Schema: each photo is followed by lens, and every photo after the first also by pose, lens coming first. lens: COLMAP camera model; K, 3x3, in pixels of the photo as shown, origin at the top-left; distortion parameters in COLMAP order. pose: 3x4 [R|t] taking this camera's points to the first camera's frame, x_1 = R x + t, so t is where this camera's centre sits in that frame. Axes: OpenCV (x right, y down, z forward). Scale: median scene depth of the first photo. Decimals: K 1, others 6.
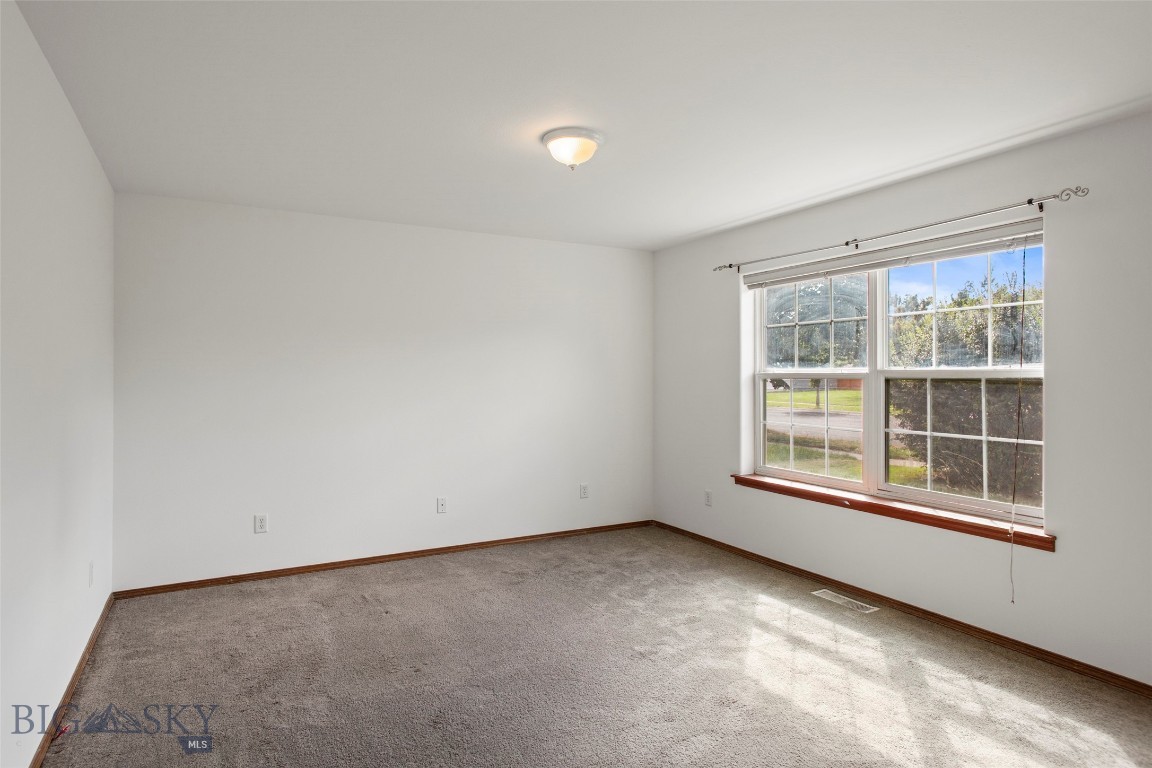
lens RADIAL K [[641.8, 0, 574.2], [0, 641.8, 376.8], [0, 0, 1]] dist [0.013612, -0.000034]
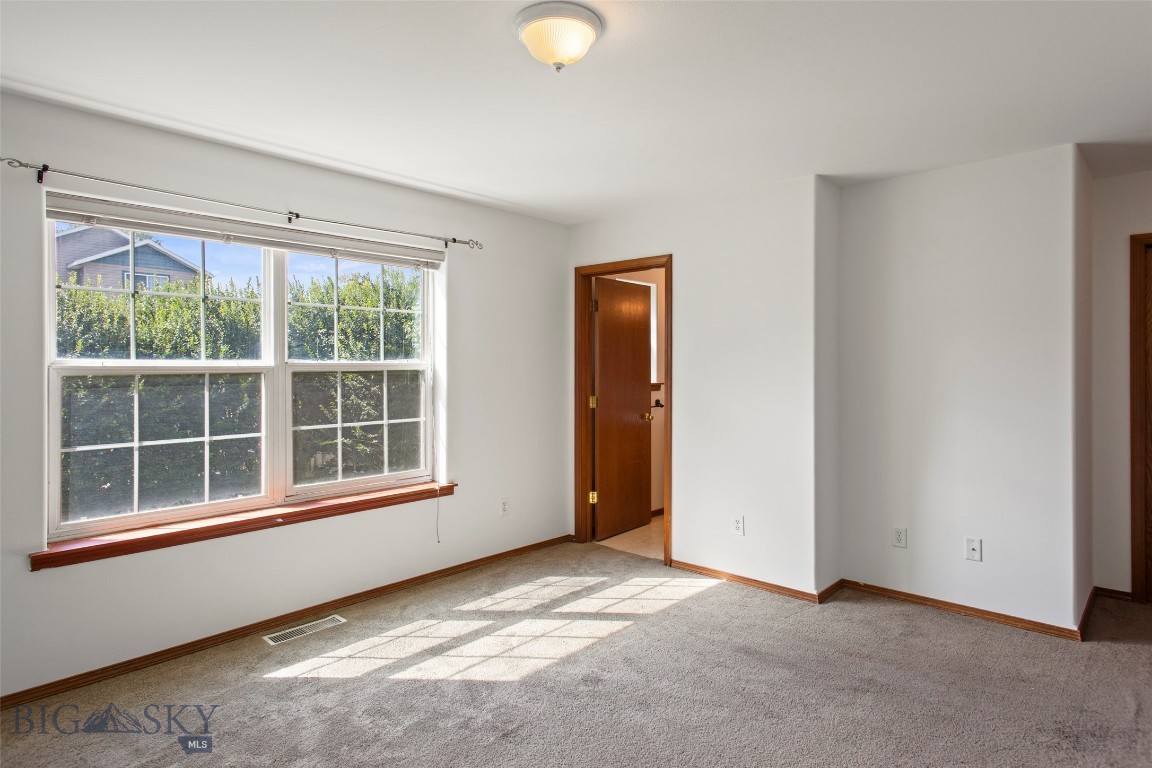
lens RADIAL K [[628.5, 0, 572.6], [0, 628.5, 376.7], [0, 0, 1]] dist [0.012819, 0.001070]
pose [[-0.301721, -0.009531, 0.953349, -0.551361], [0.010996, 0.999849, 0.013476, 0.000900], [-0.953333, 0.014549, -0.301571, 1.014813]]
